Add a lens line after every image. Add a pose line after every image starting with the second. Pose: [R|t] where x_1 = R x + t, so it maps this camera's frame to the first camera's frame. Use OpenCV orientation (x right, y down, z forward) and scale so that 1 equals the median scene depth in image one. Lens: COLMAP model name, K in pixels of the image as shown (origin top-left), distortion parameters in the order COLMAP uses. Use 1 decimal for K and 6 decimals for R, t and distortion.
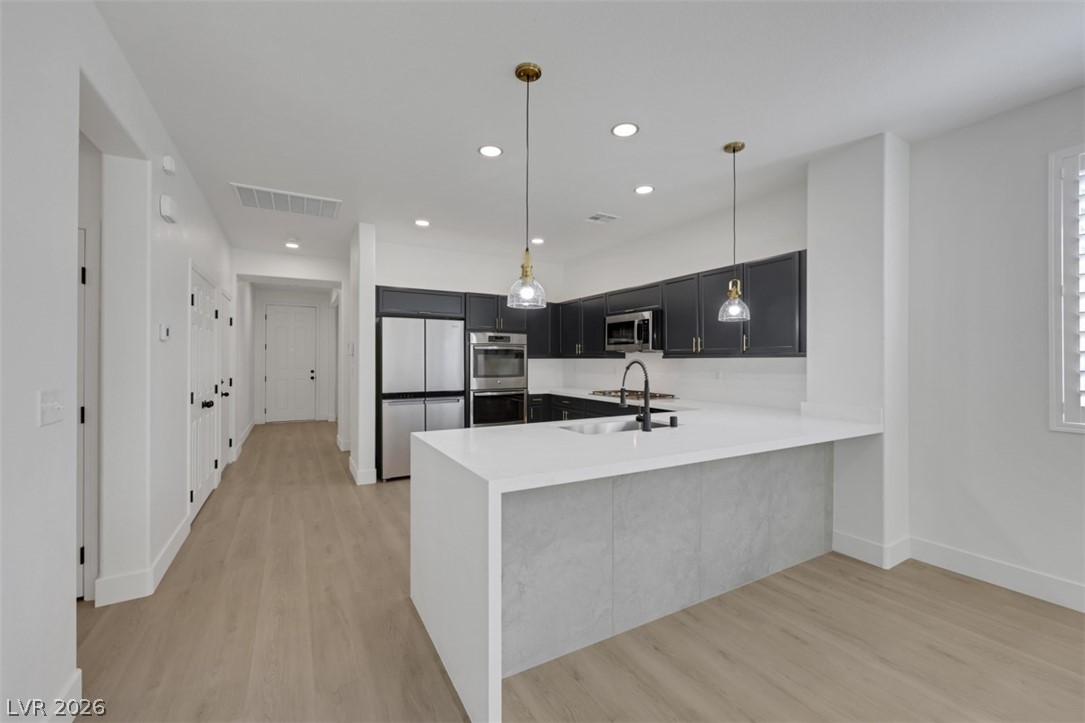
lens RADIAL K [[437.2, 0, 548.8], [0, 437.2, 360.2], [0, 0, 1]] dist [-0.005723, -0.000320]
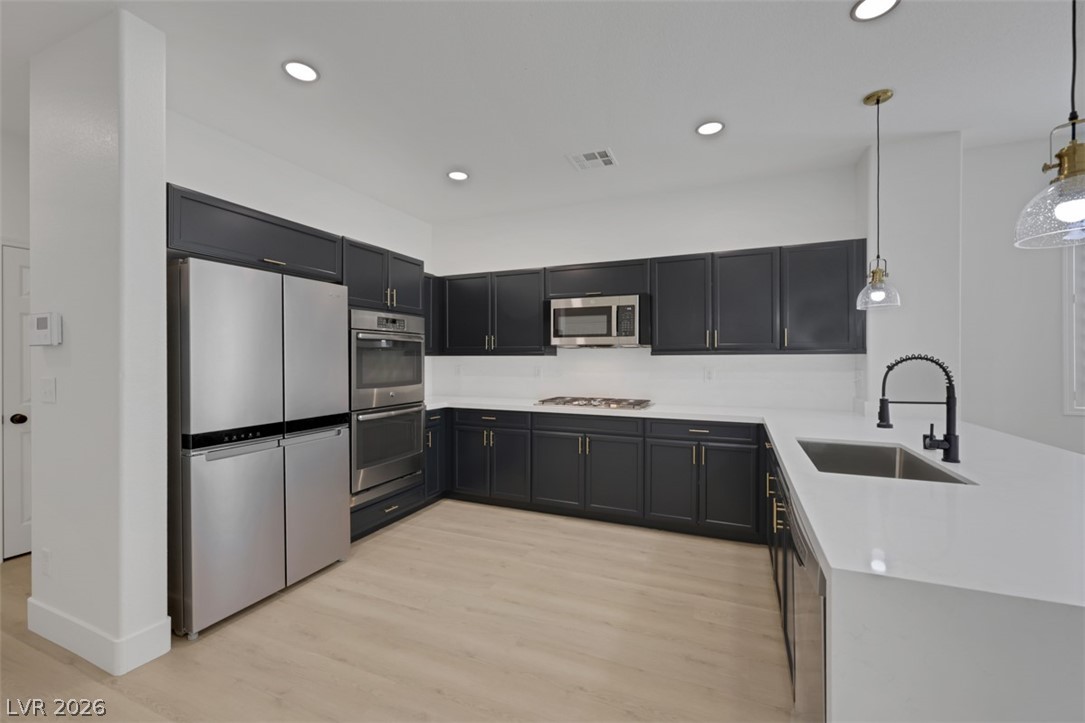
lens RADIAL K [[437.2, 0, 542.4], [0, 437.2, 359.6], [0, 0, 1]] dist [-0.005723, -0.000320]
pose [[0.803169, -0.003037, 0.595744, -0.357606], [0.002844, 0.999995, 0.001263, 0.002220], [-0.595745, 0.000680, 0.803173, 0.452084]]
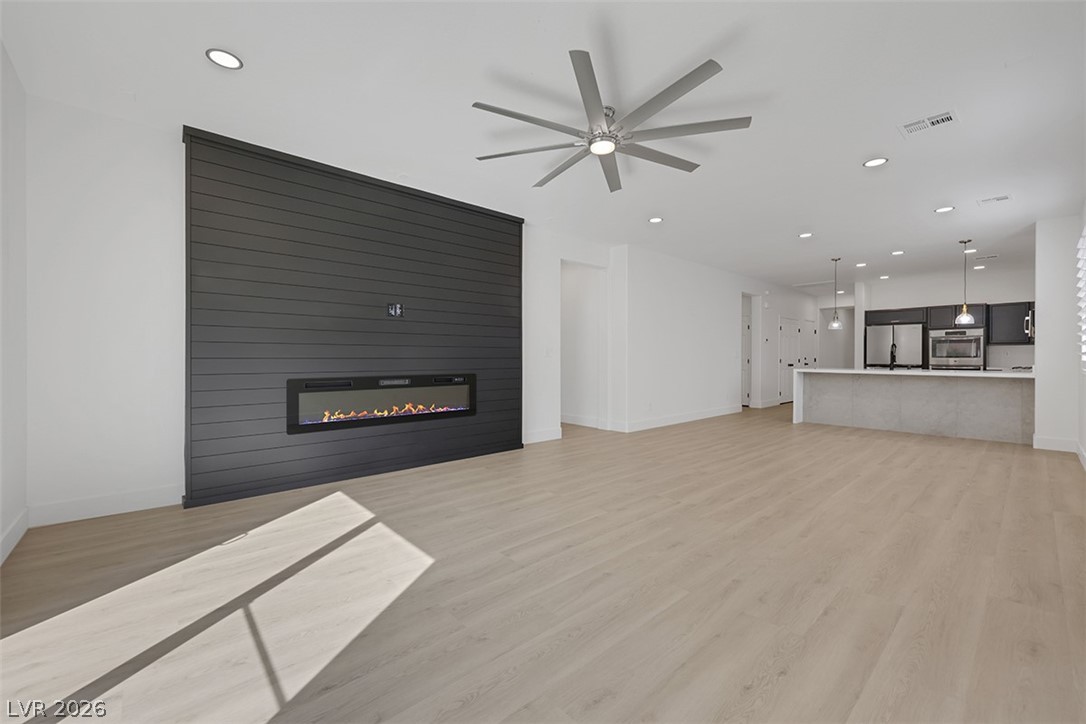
lens RADIAL K [[437.6, 0, 538.6], [0, 437.6, 360.9], [0, 0, 1]] dist [-0.005723, -0.000320]
pose [[0.201974, 0.008054, -0.979358, 1.282785], [-0.003289, 0.999966, 0.007545, 0.050293], [0.979385, 0.001697, 0.201994, -0.886175]]
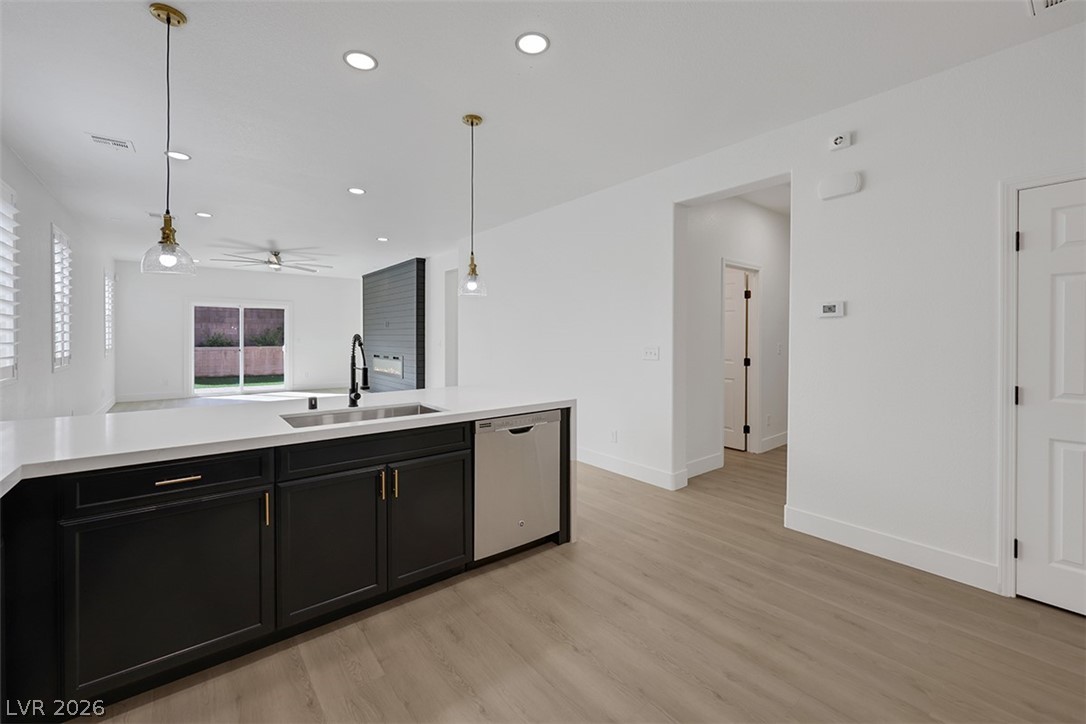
lens RADIAL K [[453.5, 0, 540.0], [0, 453.5, 340.9], [0, 0, 1]] dist [0.008915, 0.000463]
pose [[-0.988777, -0.001275, -0.149392, -0.019356], [-0.002985, 0.999933, 0.011226, 0.000193], [0.149368, 0.011546, -0.988714, 1.122402]]
